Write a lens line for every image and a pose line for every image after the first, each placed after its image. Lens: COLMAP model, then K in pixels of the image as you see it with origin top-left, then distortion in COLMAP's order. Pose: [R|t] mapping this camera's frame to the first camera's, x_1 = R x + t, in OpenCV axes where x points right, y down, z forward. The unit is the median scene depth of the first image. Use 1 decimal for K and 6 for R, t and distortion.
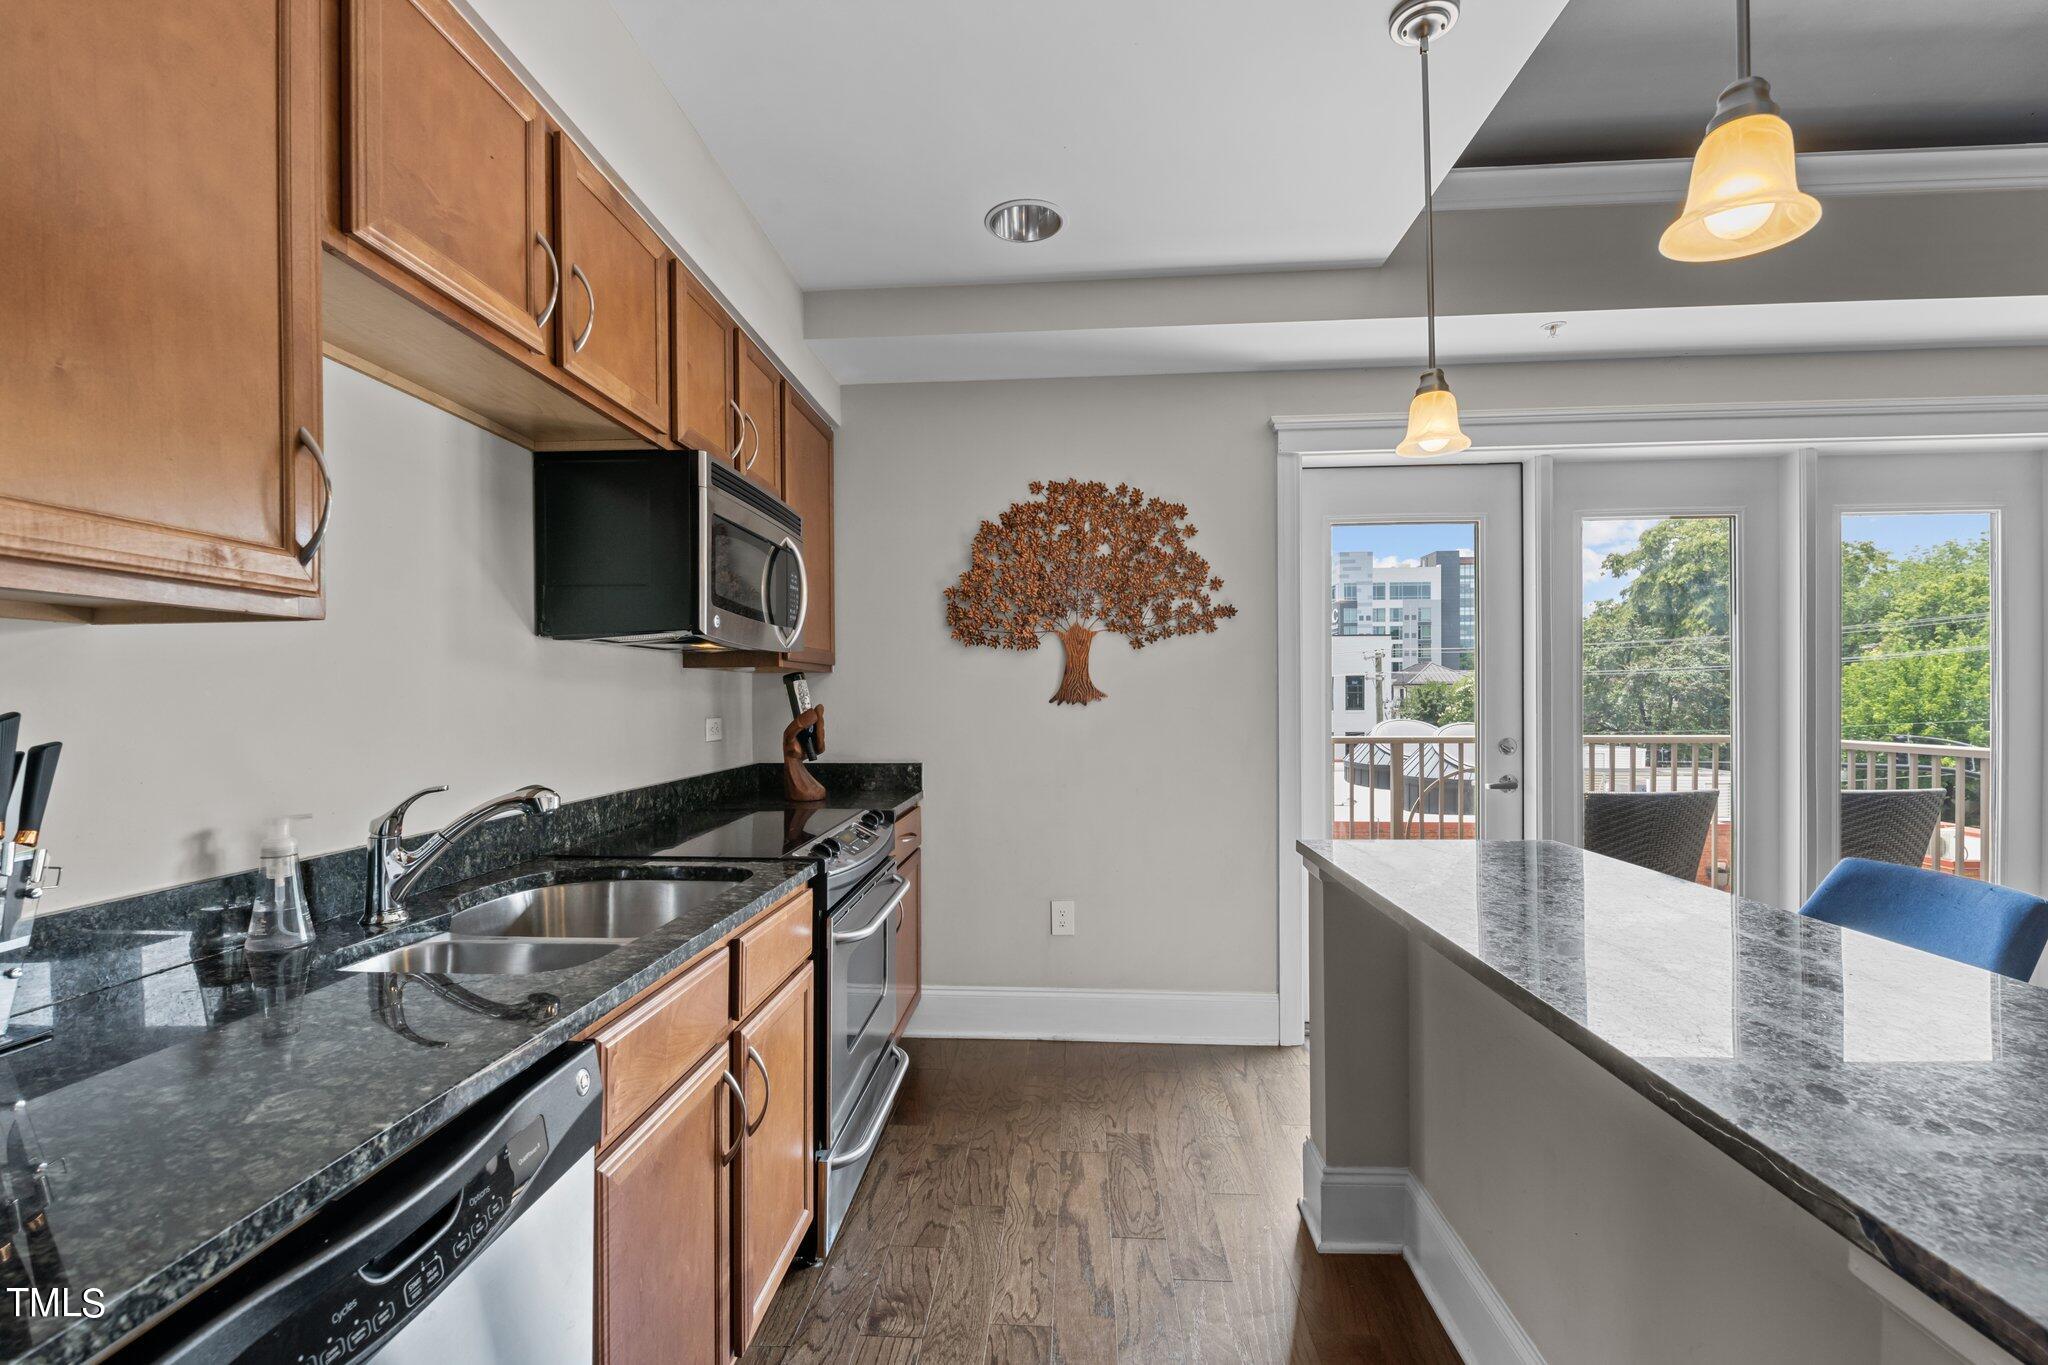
lens RADIAL K [[902.9, 0, 1016.5], [0, 902.9, 704.9], [0, 0, 1]] dist [0.015540, 0.000067]
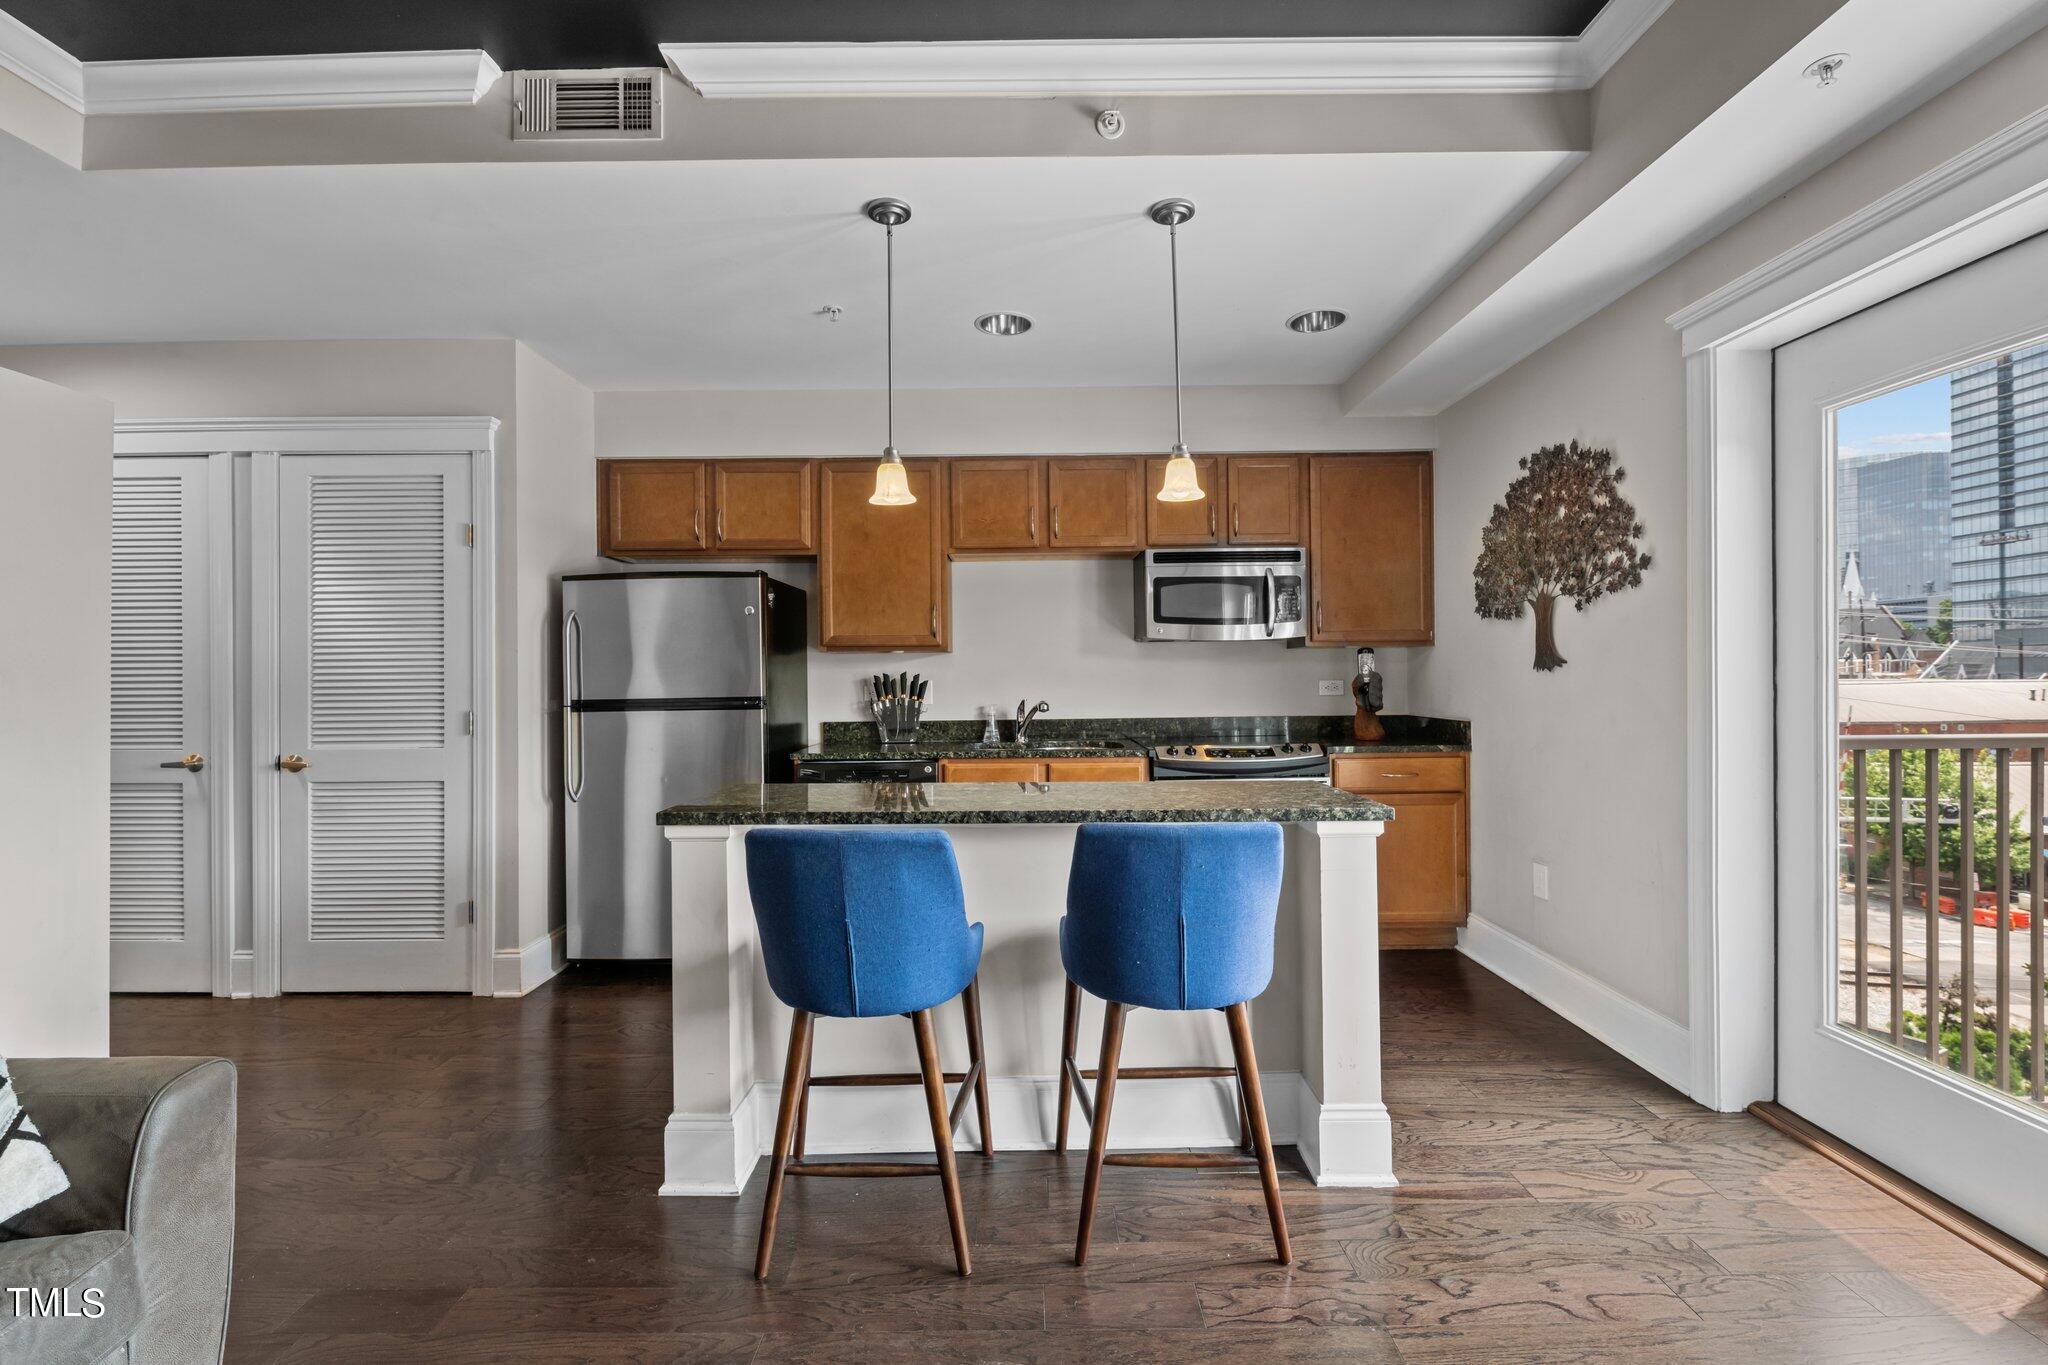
lens RADIAL K [[891.6, 0, 1018.4], [0, 891.6, 674.8], [0, 0, 1]] dist [-0.003641, -0.000929]
pose [[0.066275, 0.002745, -0.997798, 1.023546], [0.002789, 0.999992, 0.002937, -0.000324], [0.997797, -0.002977, 0.066267, 0.351069]]
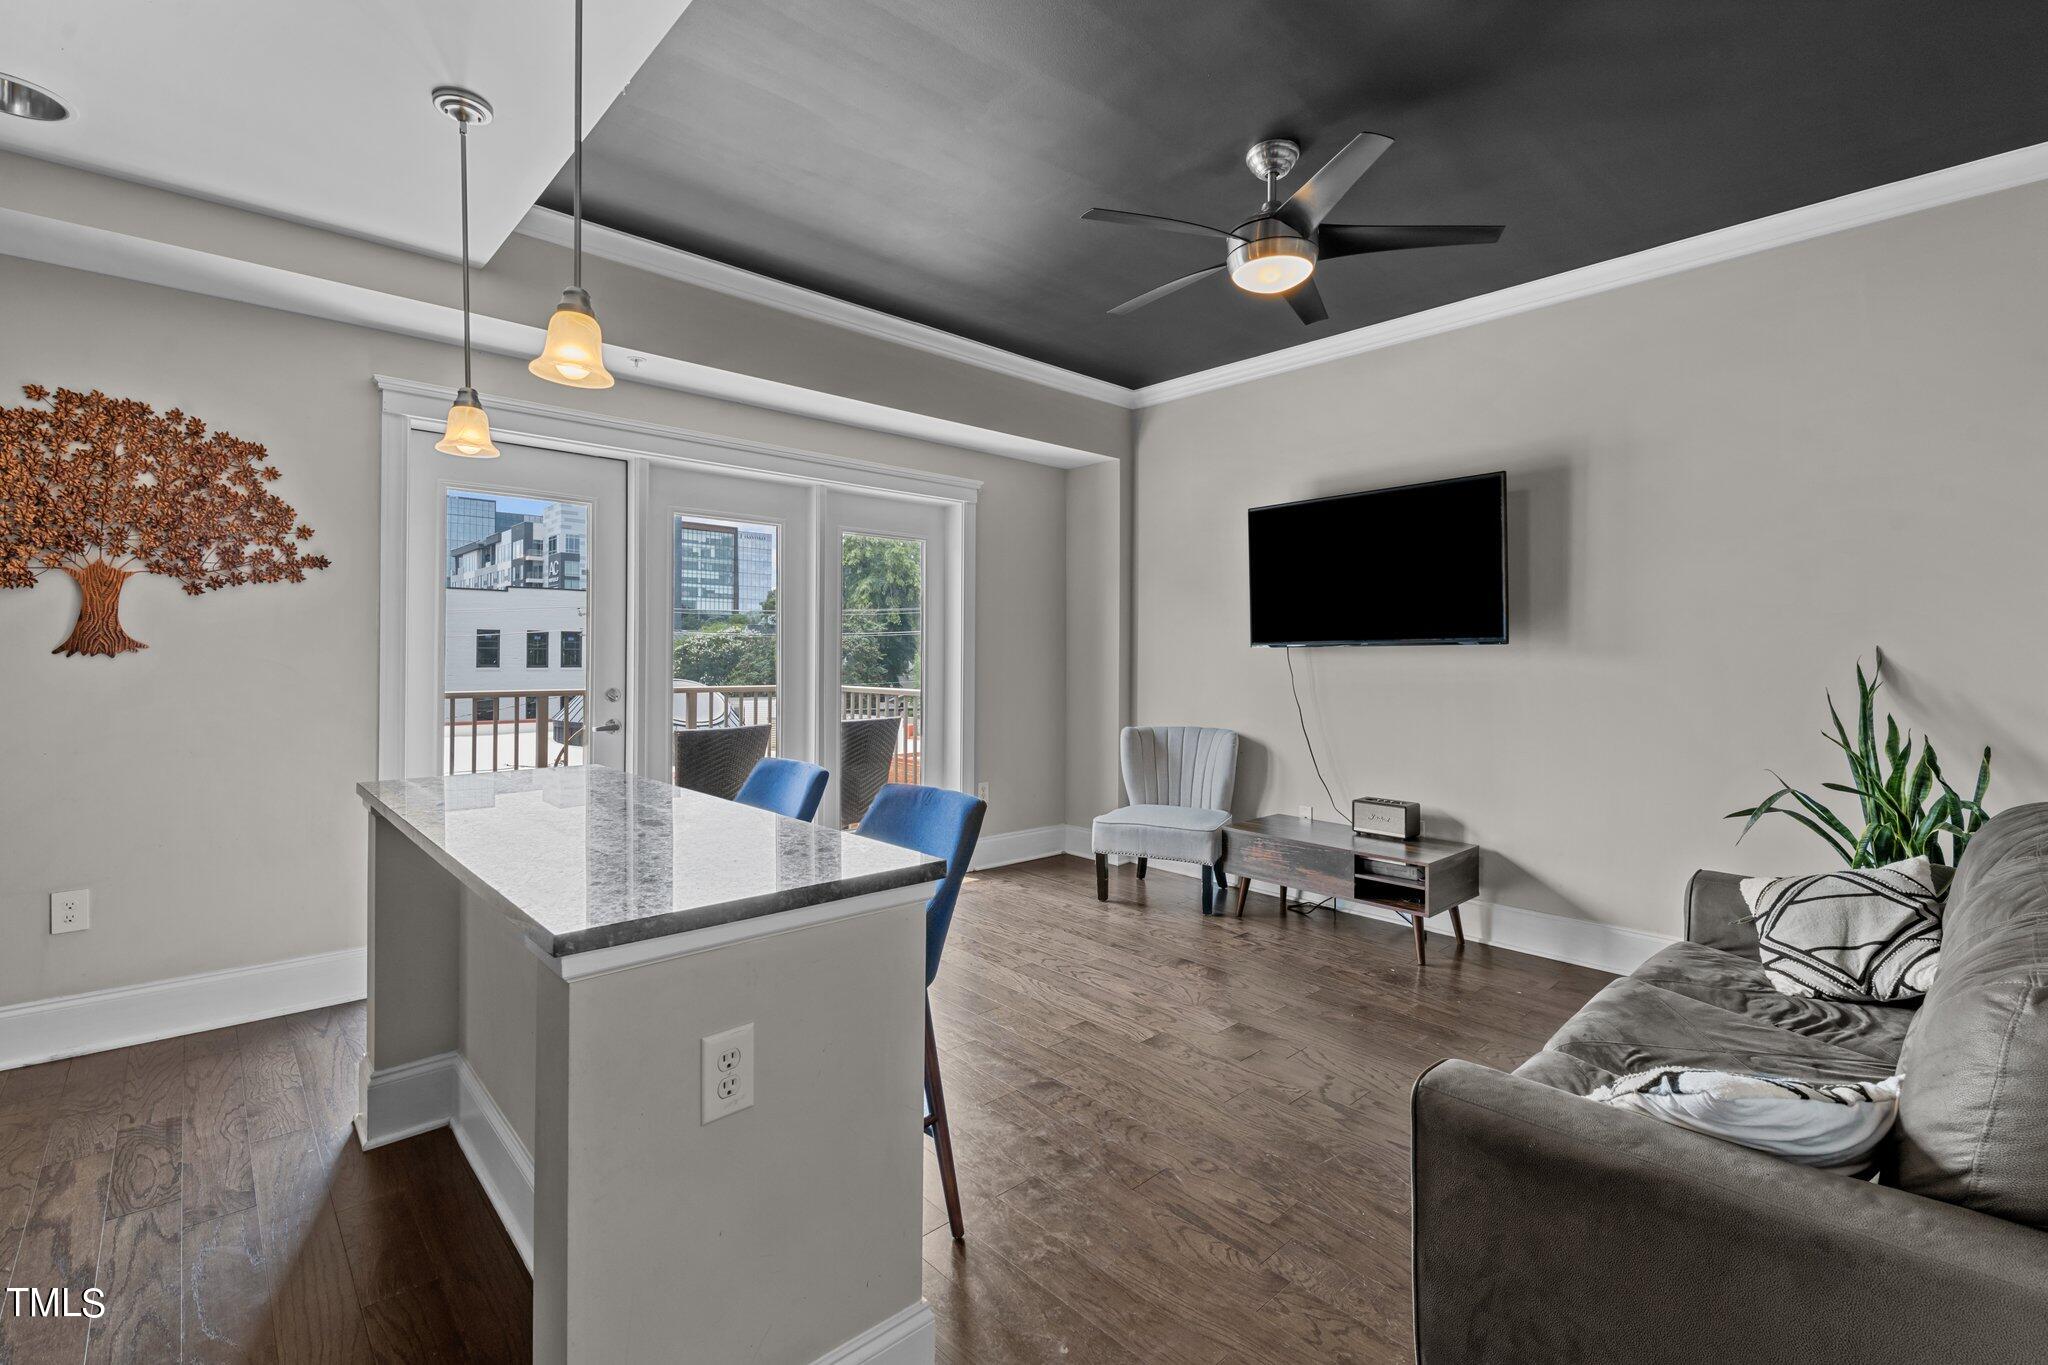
lens RADIAL K [[911.5, 0, 1016.6], [0, 911.5, 650.8], [0, 0, 1]] dist [0.013925, -0.008027]
pose [[0.692661, 0.015026, 0.721107, 0.043238], [-0.005683, 0.999866, -0.015376, 0.003072], [-0.721241, 0.006552, 0.692653, -0.224744]]
